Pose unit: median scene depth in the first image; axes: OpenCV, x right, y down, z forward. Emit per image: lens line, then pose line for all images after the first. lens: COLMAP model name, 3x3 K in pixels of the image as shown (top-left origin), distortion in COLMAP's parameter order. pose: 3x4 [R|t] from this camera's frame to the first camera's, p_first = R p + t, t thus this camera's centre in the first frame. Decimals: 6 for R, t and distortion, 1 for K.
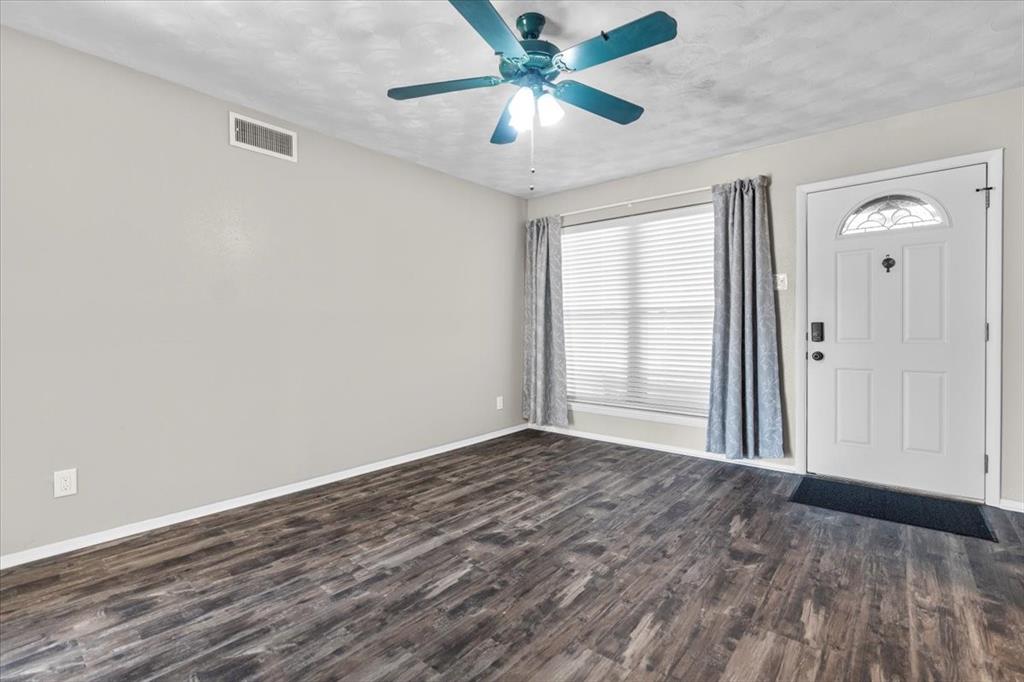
lens RADIAL K [[463.9, 0, 508.8], [0, 463.9, 332.5], [0, 0, 1]] dist [-0.012809, 0.004766]
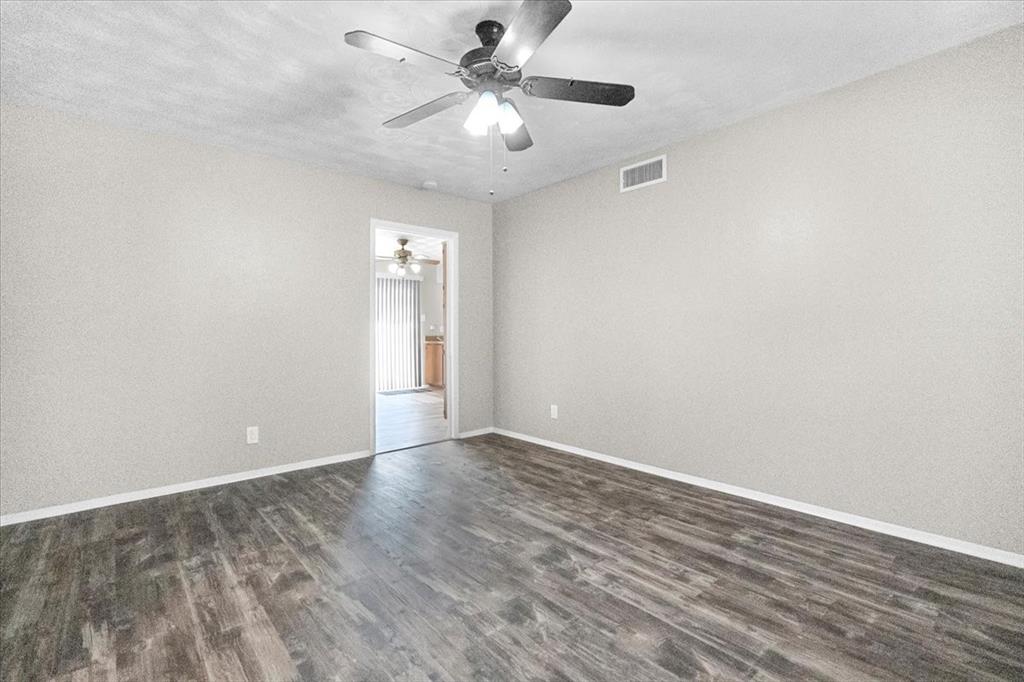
lens RADIAL K [[463.9, 0, 508.8], [0, 463.9, 332.5], [0, 0, 1]] dist [-0.012809, 0.004766]
pose [[-0.159132, 0.004500, -0.987247, 0.883246], [0.001038, 0.999990, 0.004391, -0.009901], [0.987257, -0.000326, -0.159135, 1.028249]]
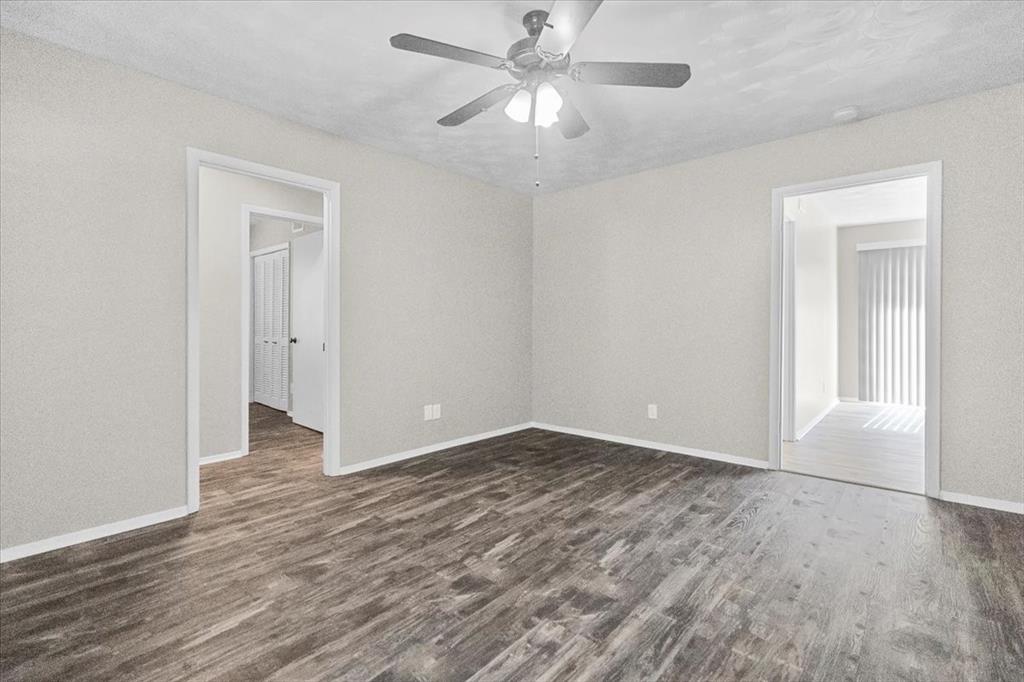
lens RADIAL K [[463.9, 0, 508.8], [0, 463.9, 332.5], [0, 0, 1]] dist [-0.012809, 0.004766]
pose [[-0.999767, 0.003088, 0.021381, 0.080336], [0.003581, 0.999728, 0.023037, -0.014539], [-0.021304, 0.023108, -0.999506, 1.702130]]
